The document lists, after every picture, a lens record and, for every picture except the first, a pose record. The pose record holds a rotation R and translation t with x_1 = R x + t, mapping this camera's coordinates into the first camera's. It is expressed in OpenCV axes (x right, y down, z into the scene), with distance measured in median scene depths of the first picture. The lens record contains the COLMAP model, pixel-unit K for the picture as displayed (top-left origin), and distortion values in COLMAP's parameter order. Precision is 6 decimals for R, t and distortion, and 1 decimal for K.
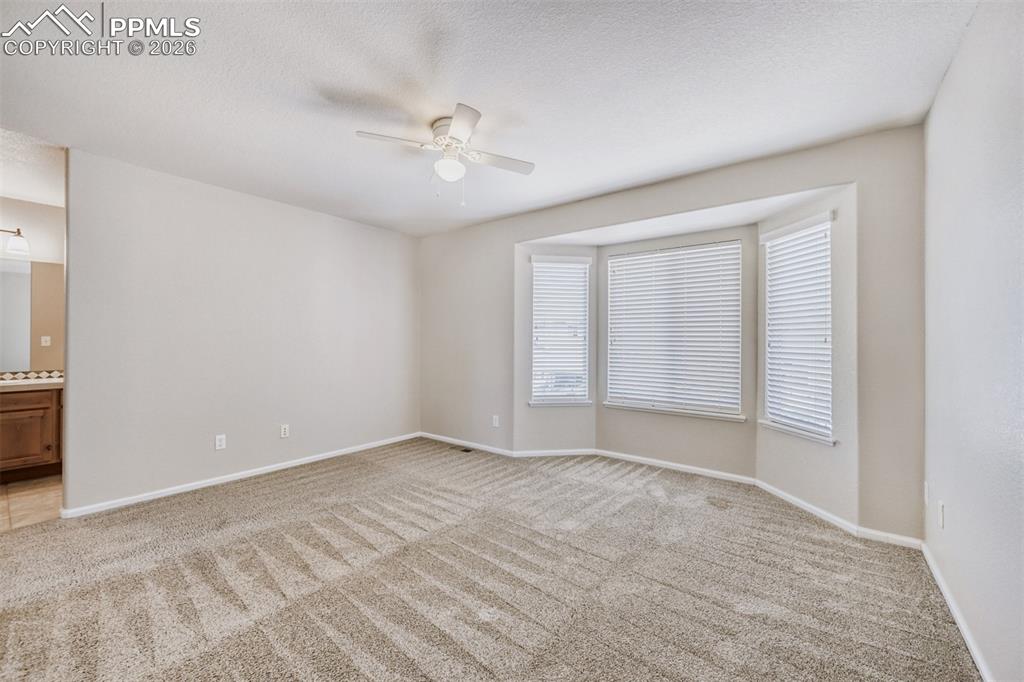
lens RADIAL K [[417.9, 0, 516.3], [0, 417.9, 340.7], [0, 0, 1]] dist [-0.001292, -0.000118]
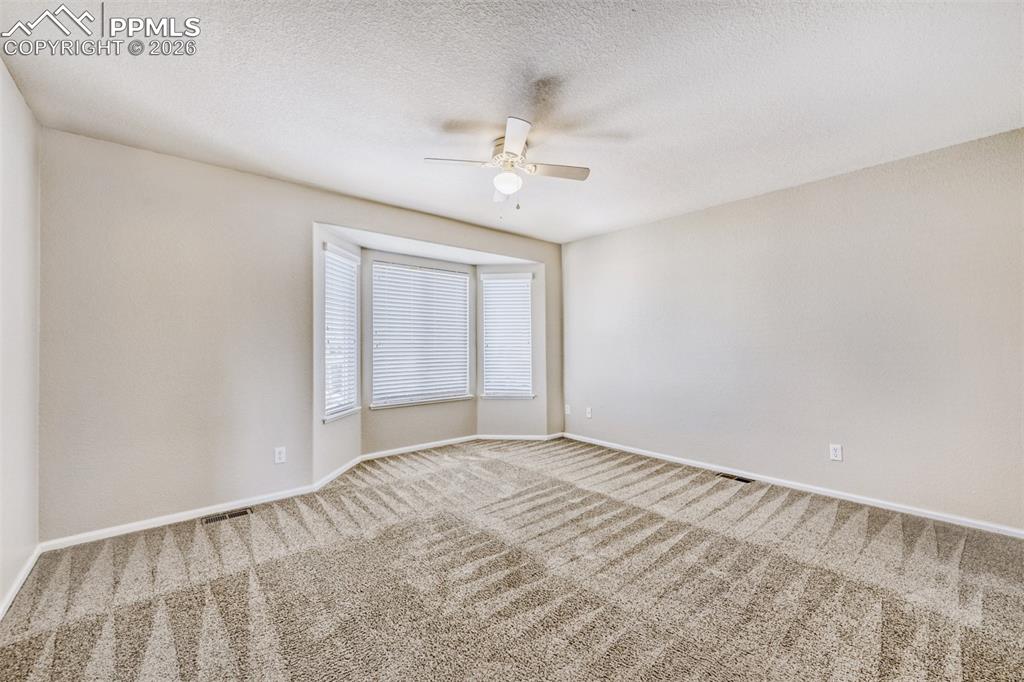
lens RADIAL K [[408.5, 0, 513.6], [0, 408.5, 345.0], [0, 0, 1]] dist [-0.001752, 0.000055]
pose [[0.186574, 0.000217, 0.982441, -0.904009], [0.014738, 0.999887, -0.003019, 0.012900], [-0.982330, 0.015043, 0.186550, 0.627554]]
